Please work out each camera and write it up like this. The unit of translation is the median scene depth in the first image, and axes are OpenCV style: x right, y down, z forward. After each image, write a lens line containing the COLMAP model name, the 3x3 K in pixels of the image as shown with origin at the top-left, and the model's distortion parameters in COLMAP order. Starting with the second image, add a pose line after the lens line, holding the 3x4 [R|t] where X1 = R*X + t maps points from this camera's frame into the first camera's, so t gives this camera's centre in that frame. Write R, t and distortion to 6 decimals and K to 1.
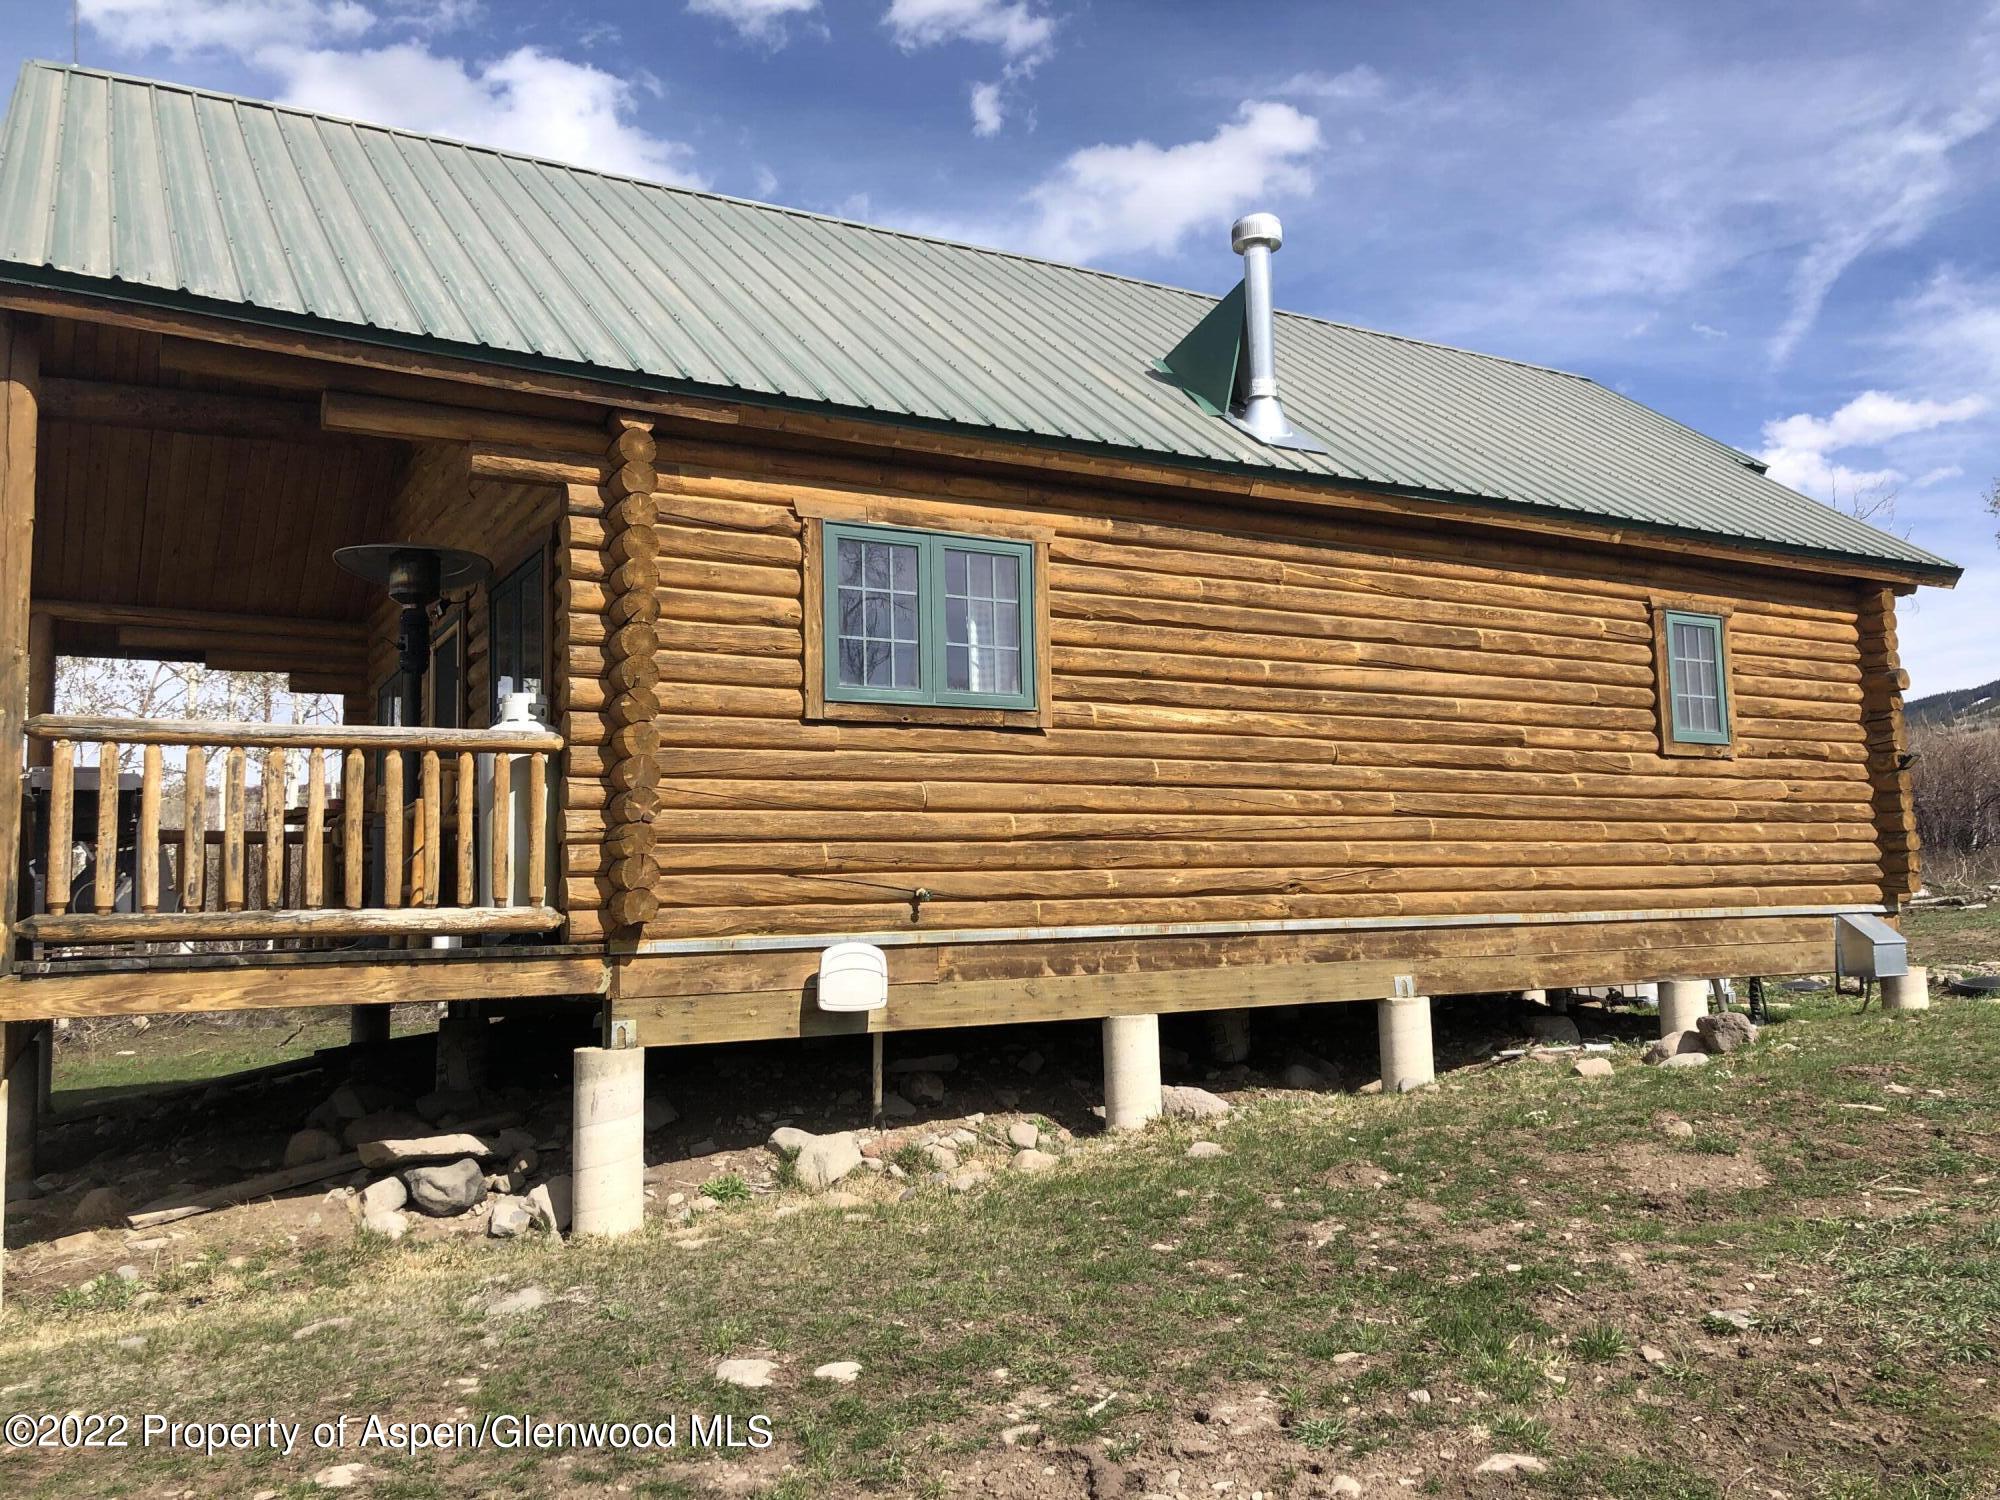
lens RADIAL K [[1658.0, 0, 1000.0], [0, 1658.0, 750.0], [0, 0, 1]] dist [0.182358, -0.539978]
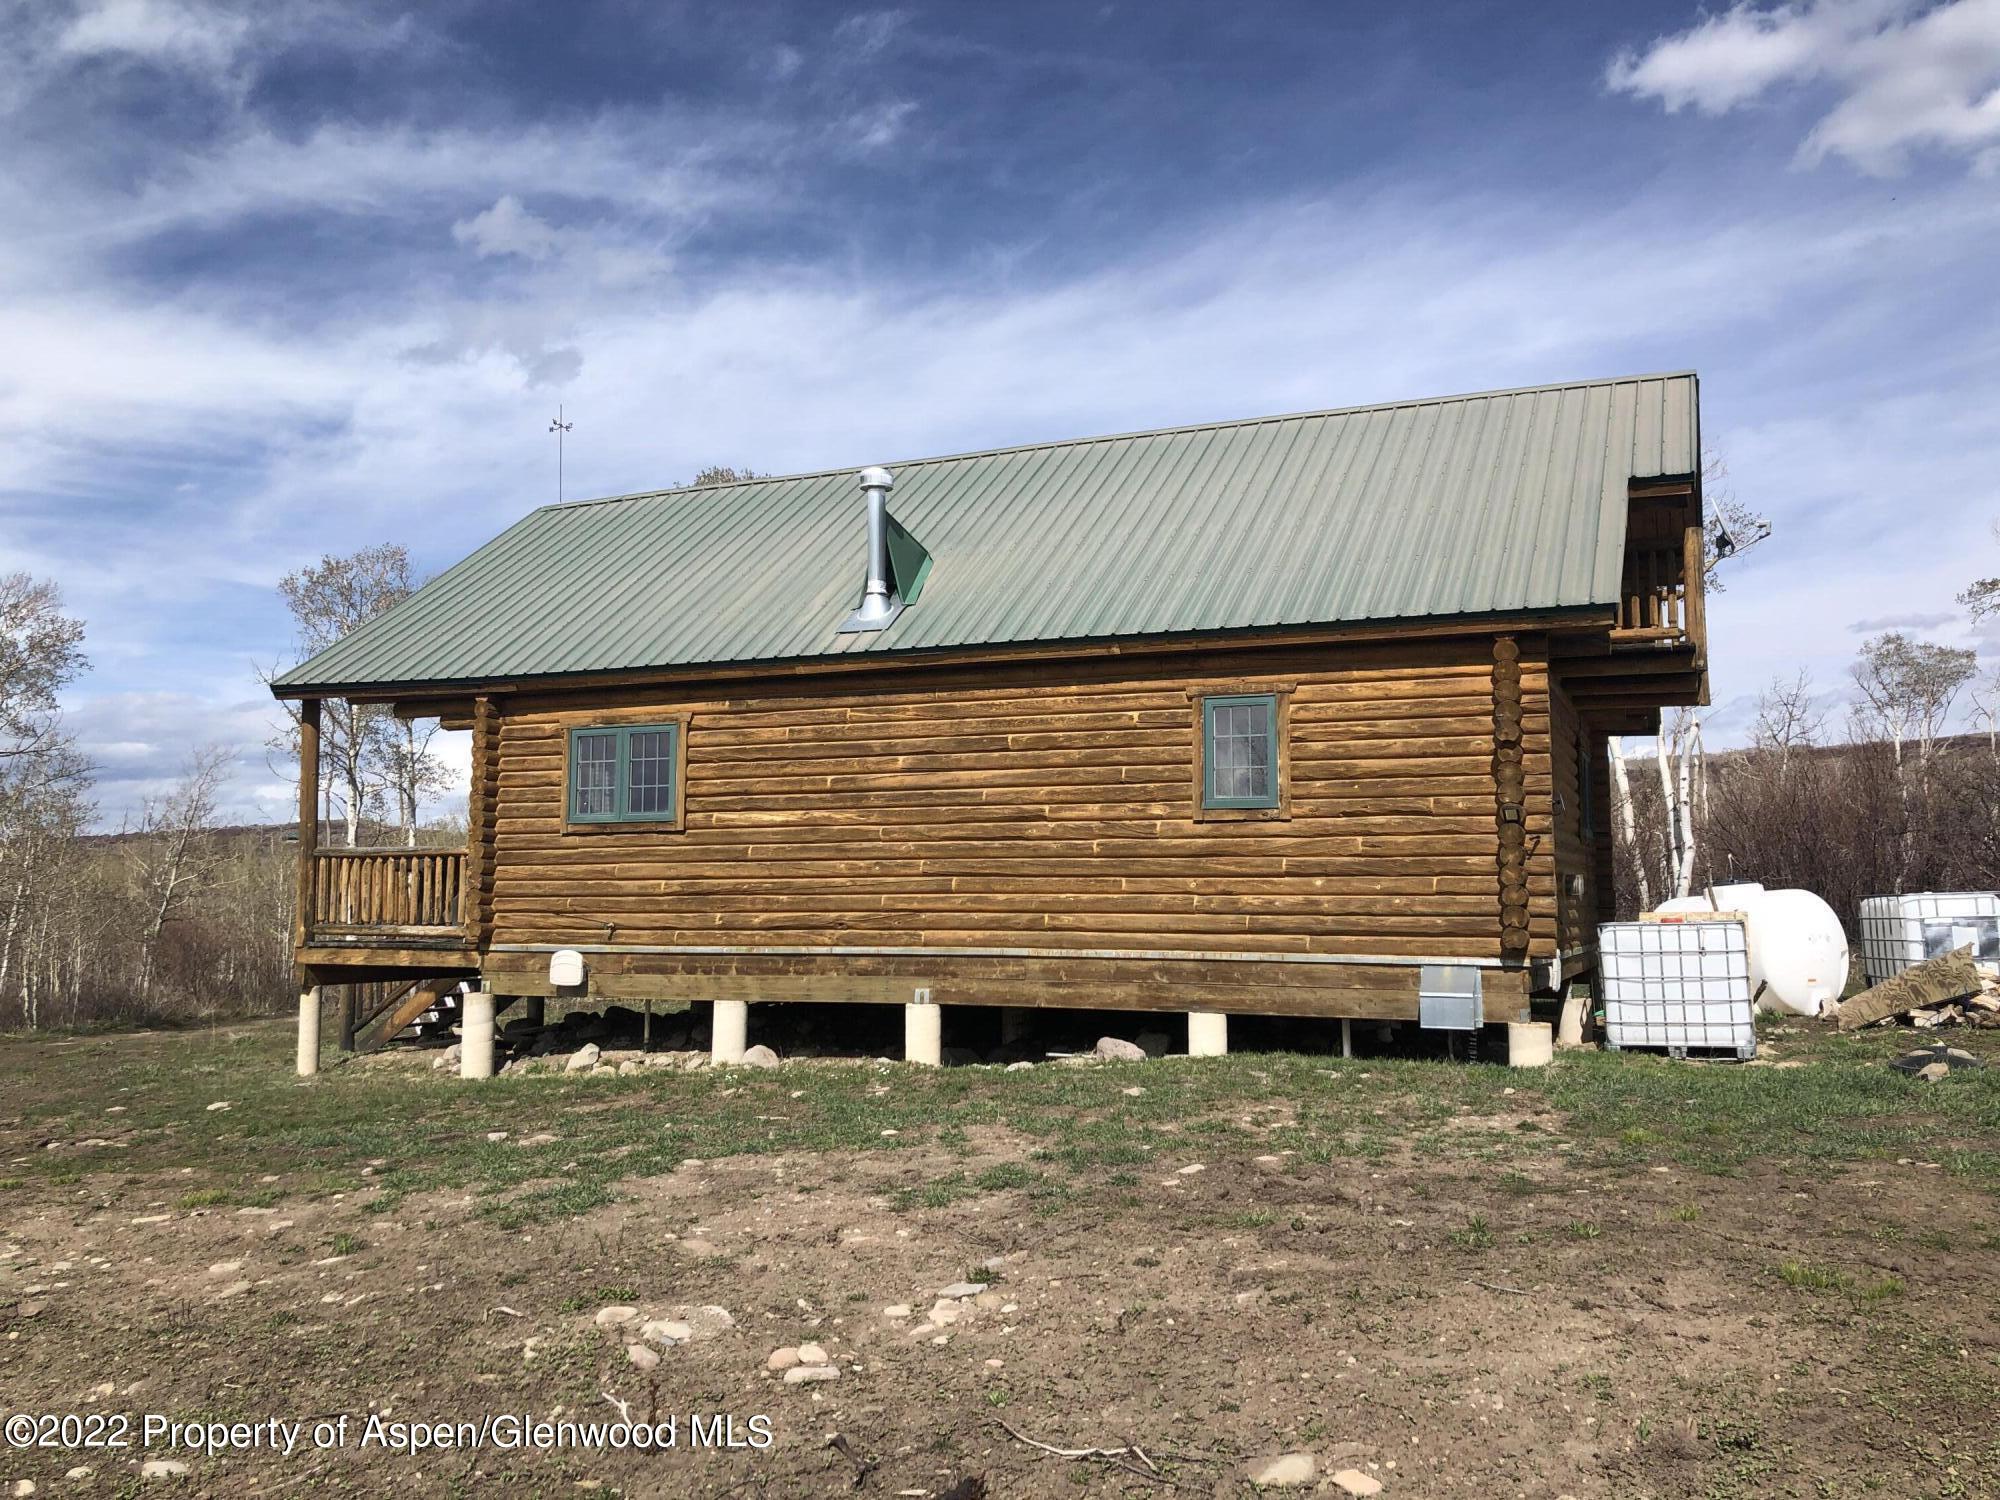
lens RADIAL K [[1658.0, 0, 1000.0], [0, 1658.0, 750.0], [0, 0, 1]] dist [0.182358, -0.539978]
pose [[0.576529, -0.050743, -0.815500, 1.480291], [0.063957, 0.997810, -0.016872, -0.041505], [0.814570, -0.042430, 0.578512, 0.245417]]
